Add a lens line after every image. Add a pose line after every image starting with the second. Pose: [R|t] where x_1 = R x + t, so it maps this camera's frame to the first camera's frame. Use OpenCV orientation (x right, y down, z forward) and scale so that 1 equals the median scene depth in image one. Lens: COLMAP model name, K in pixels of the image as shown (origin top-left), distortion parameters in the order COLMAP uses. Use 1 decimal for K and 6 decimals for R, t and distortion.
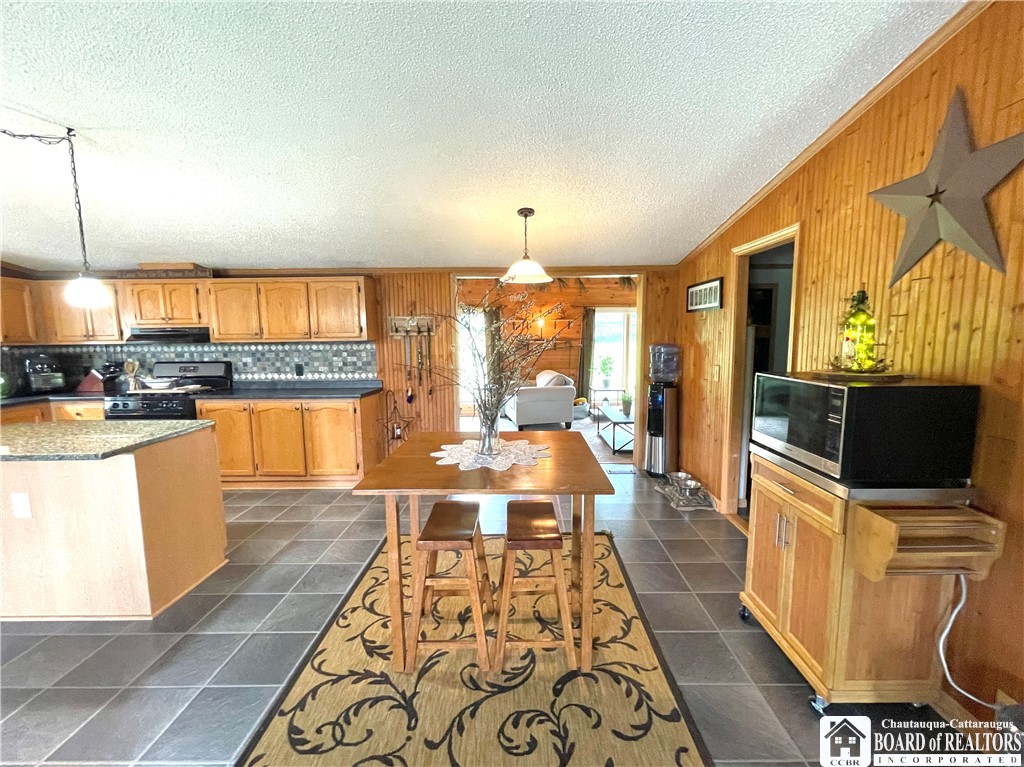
lens RADIAL K [[435.1, 0, 519.0], [0, 435.1, 387.2], [0, 0, 1]] dist [0.000850, 0.000420]
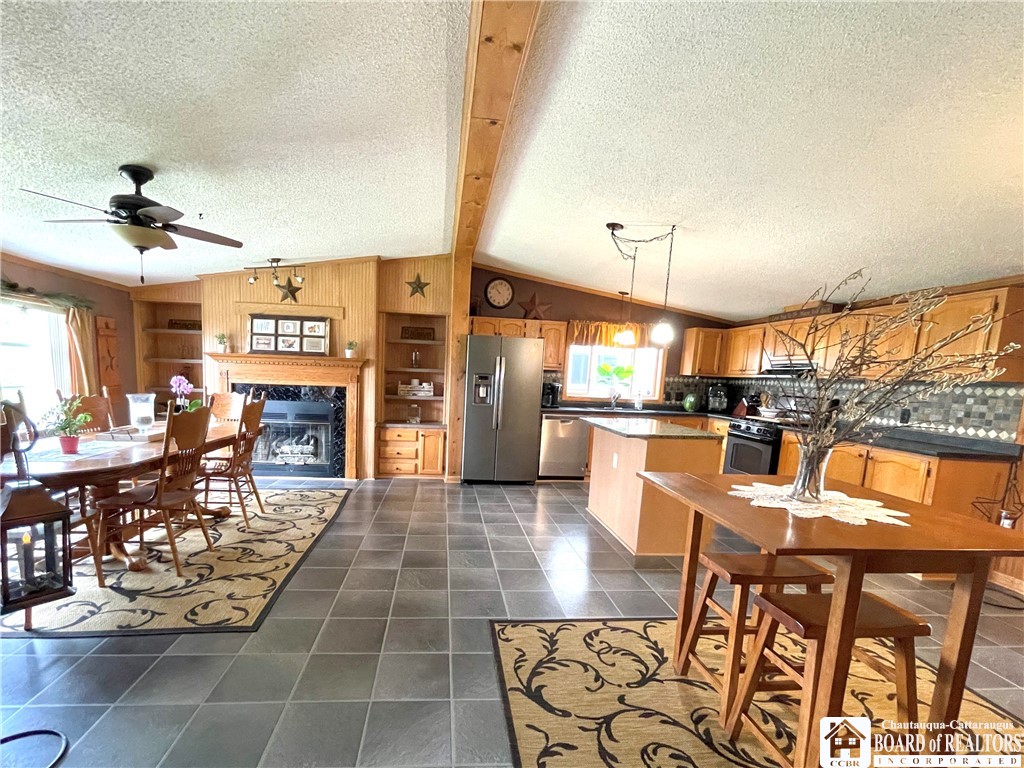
lens RADIAL K [[480.5, 0, 481.2], [0, 480.5, 437.6], [0, 0, 1]] dist [-0.002336, -0.000207]
pose [[0.080527, 0.148635, -0.985608, 0.329618], [-0.160851, 0.977797, 0.134315, 0.007281], [0.983688, 0.147720, 0.102647, 0.138447]]
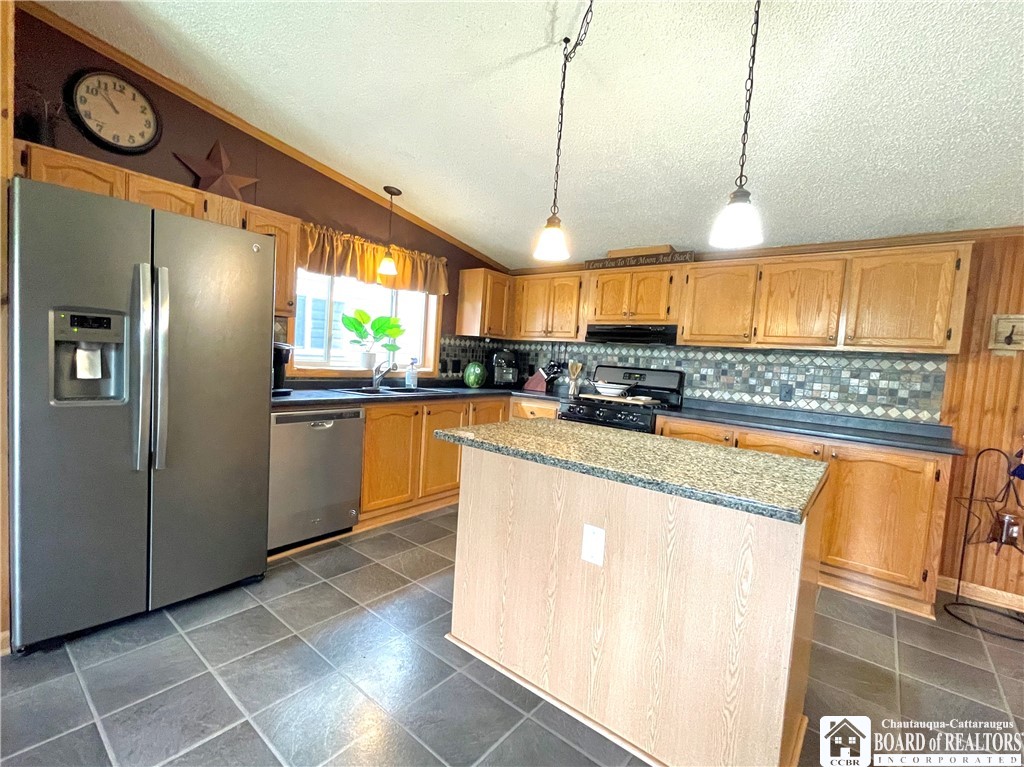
lens RADIAL K [[463.0, 0, 499.6], [0, 463.0, 387.3], [0, 0, 1]] dist [0.001456, 0.000281]
pose [[0.772357, 0.104166, -0.626589, -0.408068], [-0.148401, 0.988753, -0.018550, 0.032988], [0.617610, 0.107314, 0.779129, 0.162575]]
